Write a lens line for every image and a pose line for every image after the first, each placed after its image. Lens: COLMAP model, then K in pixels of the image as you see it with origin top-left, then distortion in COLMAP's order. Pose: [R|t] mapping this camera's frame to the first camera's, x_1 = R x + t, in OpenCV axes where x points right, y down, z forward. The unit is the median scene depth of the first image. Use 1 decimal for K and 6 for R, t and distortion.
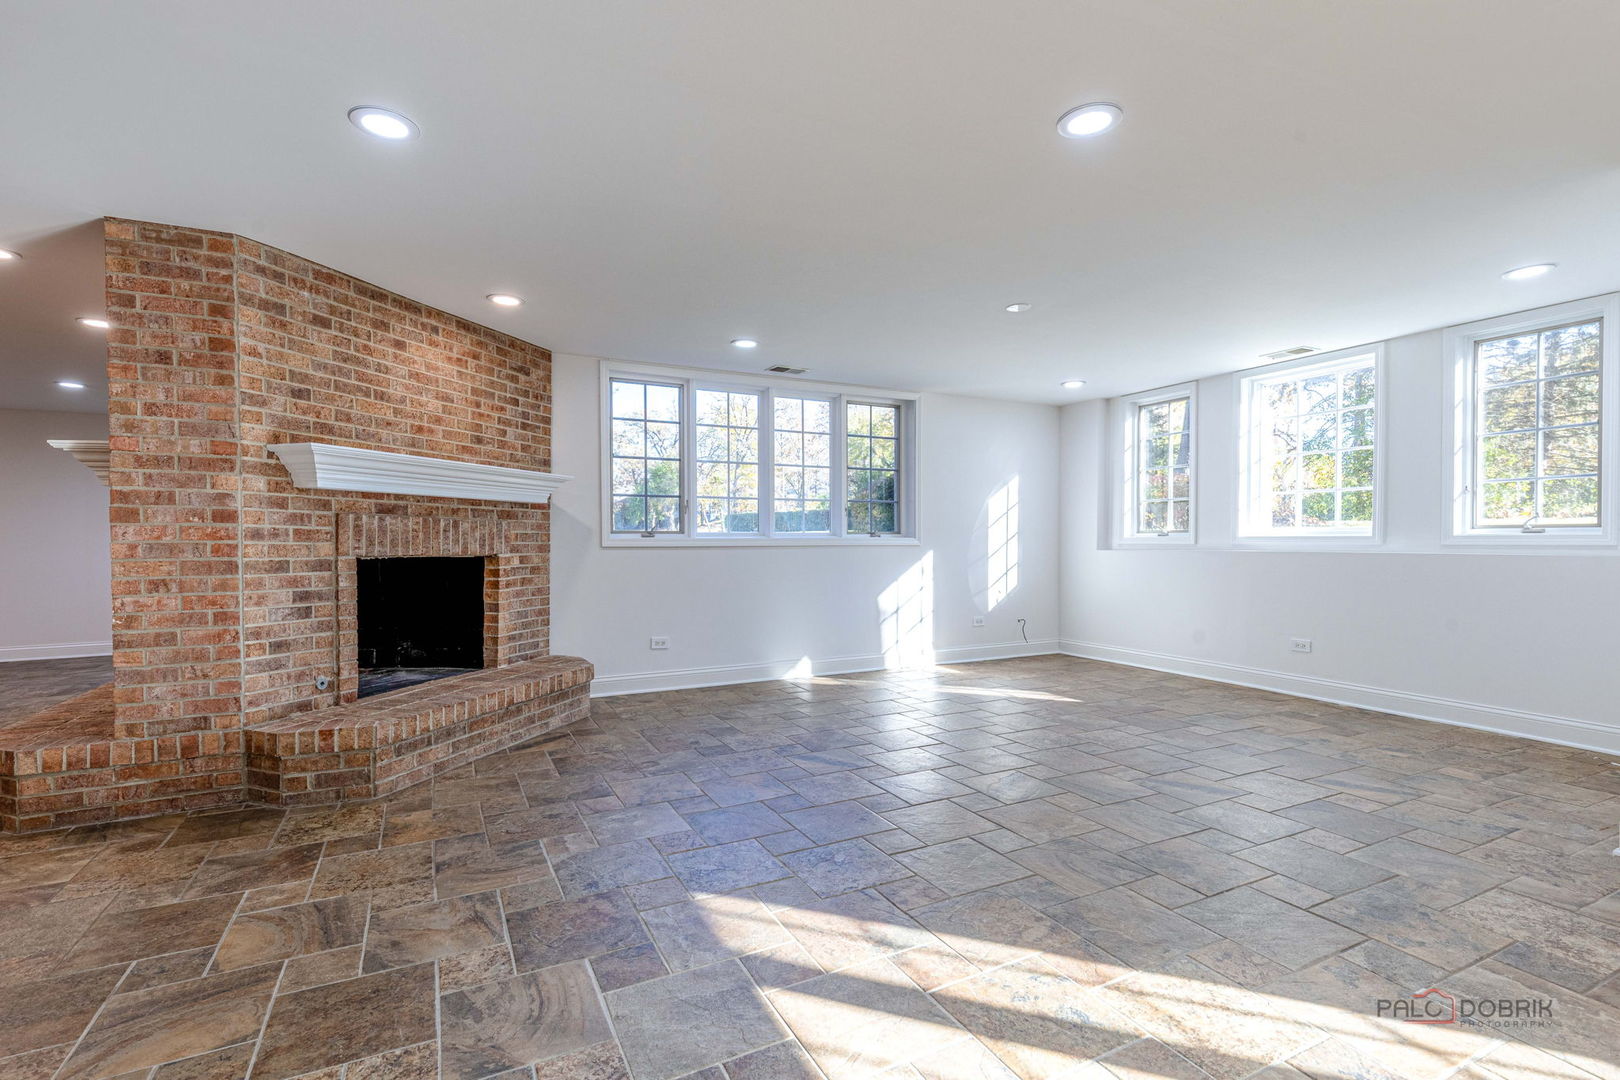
lens RADIAL K [[738.2, 0, 794.0], [0, 738.2, 548.4], [0, 0, 1]] dist [0.011718, -0.002017]
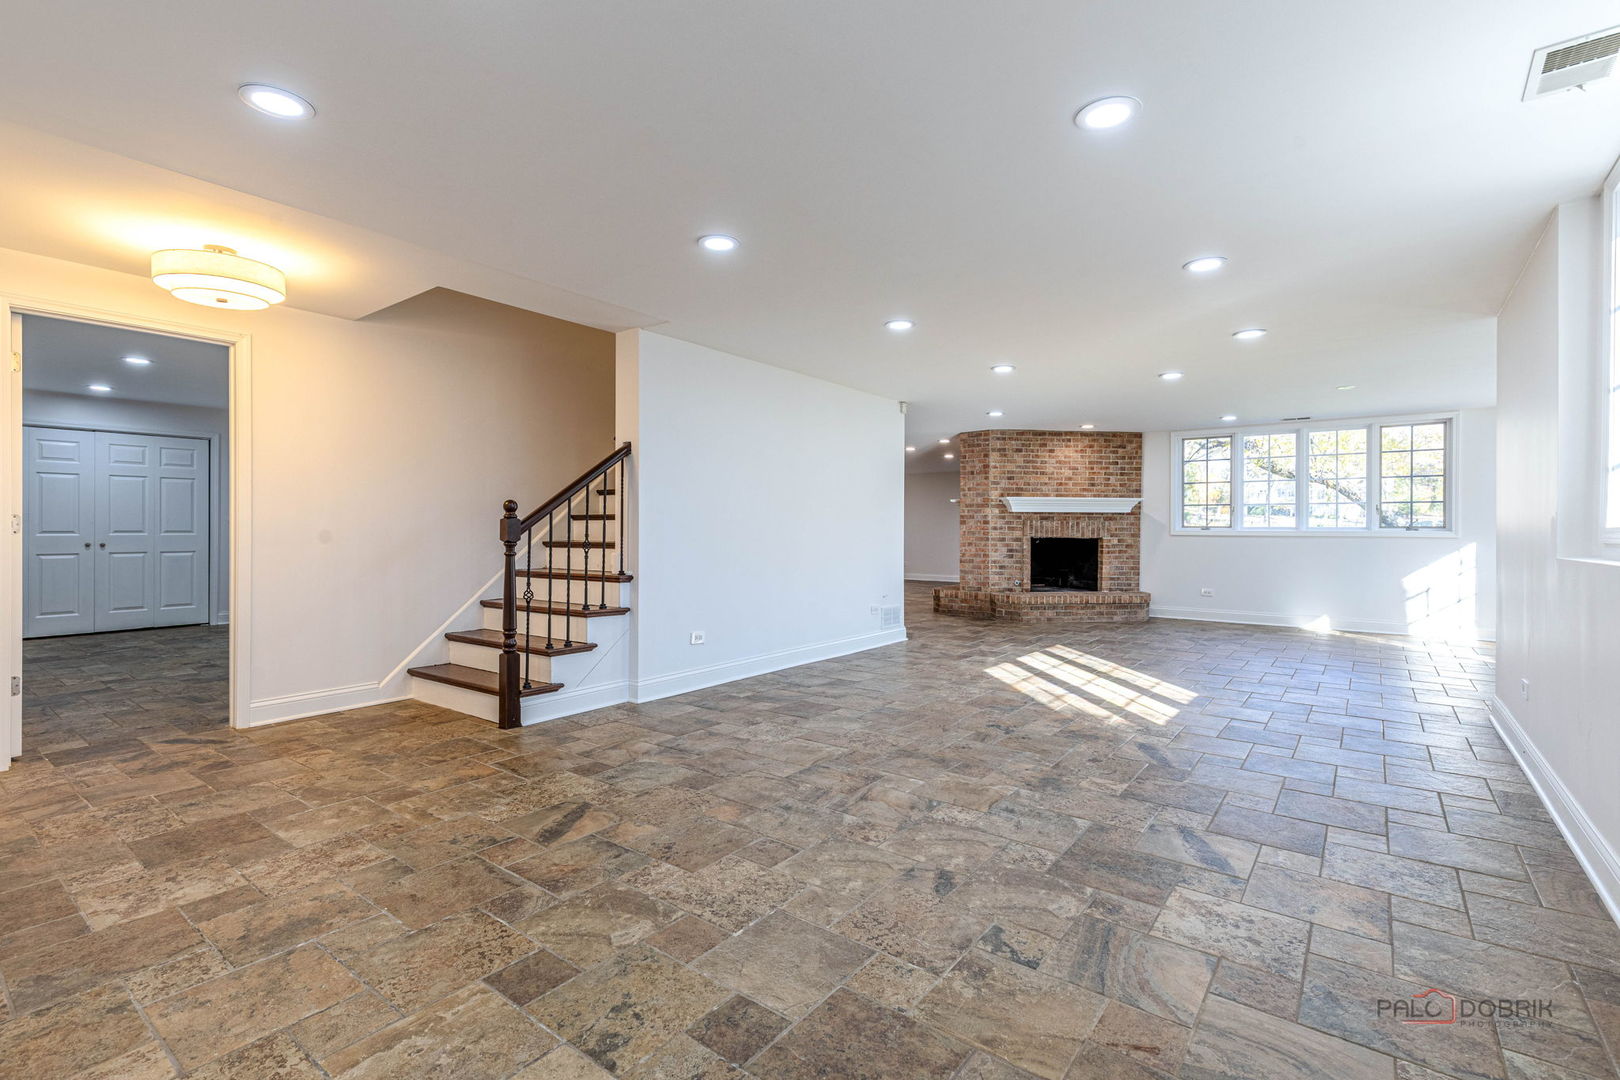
lens RADIAL K [[738.2, 0, 807.1], [0, 738.2, 533.4], [0, 0, 1]] dist [0.011718, -0.002017]
pose [[0.438074, 0.009024, -0.898894, 1.443741], [-0.016606, 0.999860, 0.001945, 0.007221], [0.898786, 0.014075, 0.438162, -0.872238]]
